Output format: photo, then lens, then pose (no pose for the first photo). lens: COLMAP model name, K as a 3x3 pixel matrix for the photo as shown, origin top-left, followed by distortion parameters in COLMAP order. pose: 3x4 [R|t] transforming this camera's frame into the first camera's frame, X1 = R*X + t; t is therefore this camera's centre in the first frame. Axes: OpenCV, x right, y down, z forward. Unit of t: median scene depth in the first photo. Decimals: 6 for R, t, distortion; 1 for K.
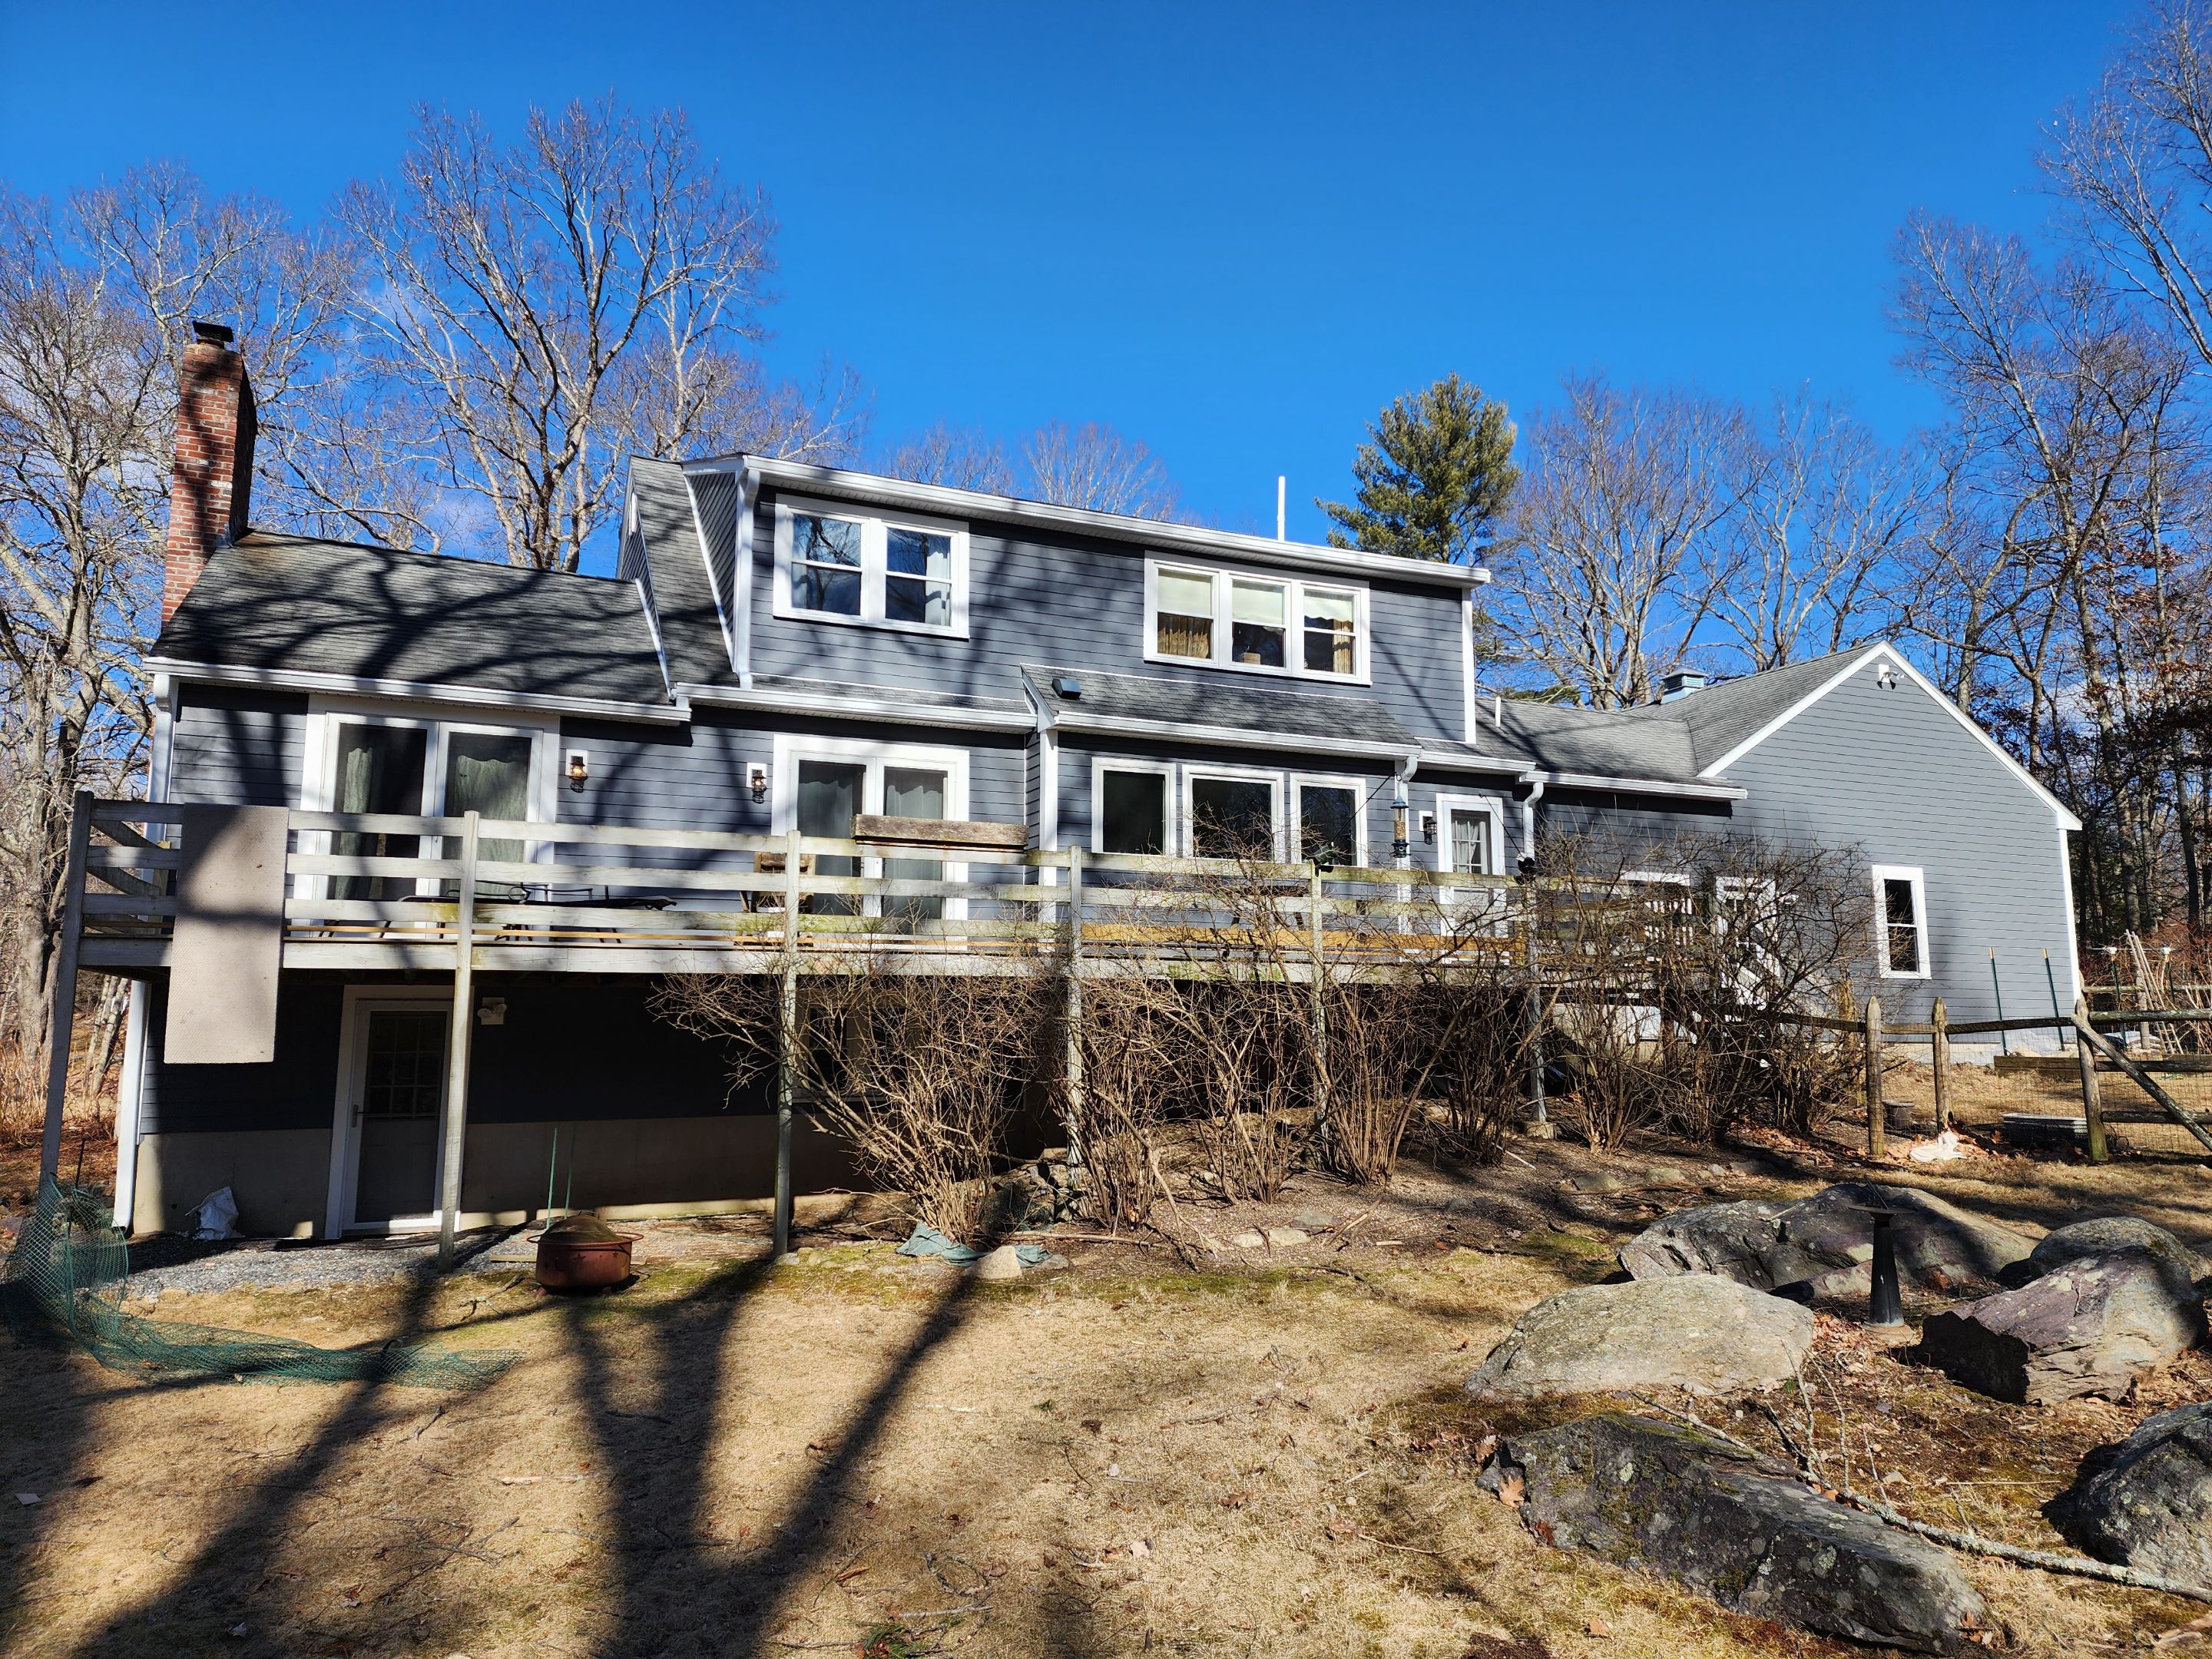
lens RADIAL K [[1445.3, 0, 1094.3], [0, 1445.3, 835.1], [0, 0, 1]] dist [0.116870, -0.113832]
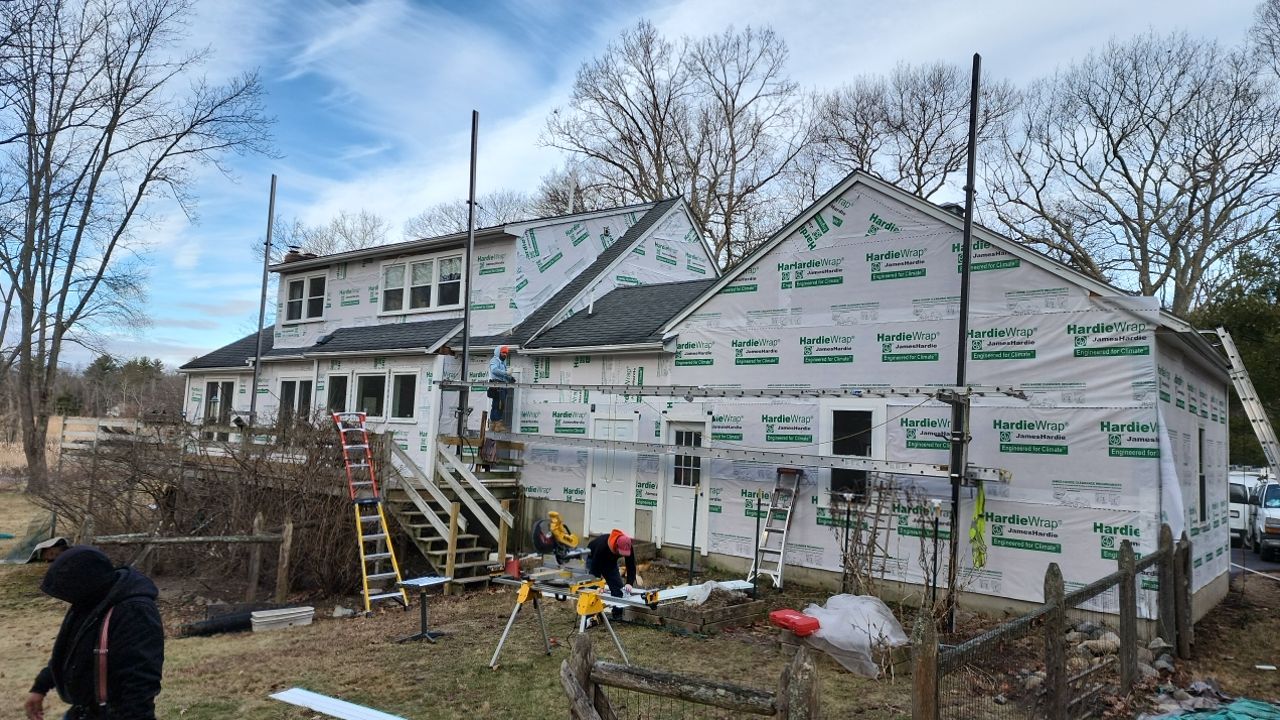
lens RADIAL K [[839.5, 0, 635.5], [0, 839.5, 369.8], [0, 0, 1]] dist [0.101870, -0.090881]
pose [[0.462441, -0.057388, -0.884791, 1.233377], [0.067077, 0.997308, -0.029627, 0.012110], [0.884109, -0.045648, 0.465046, 0.763248]]
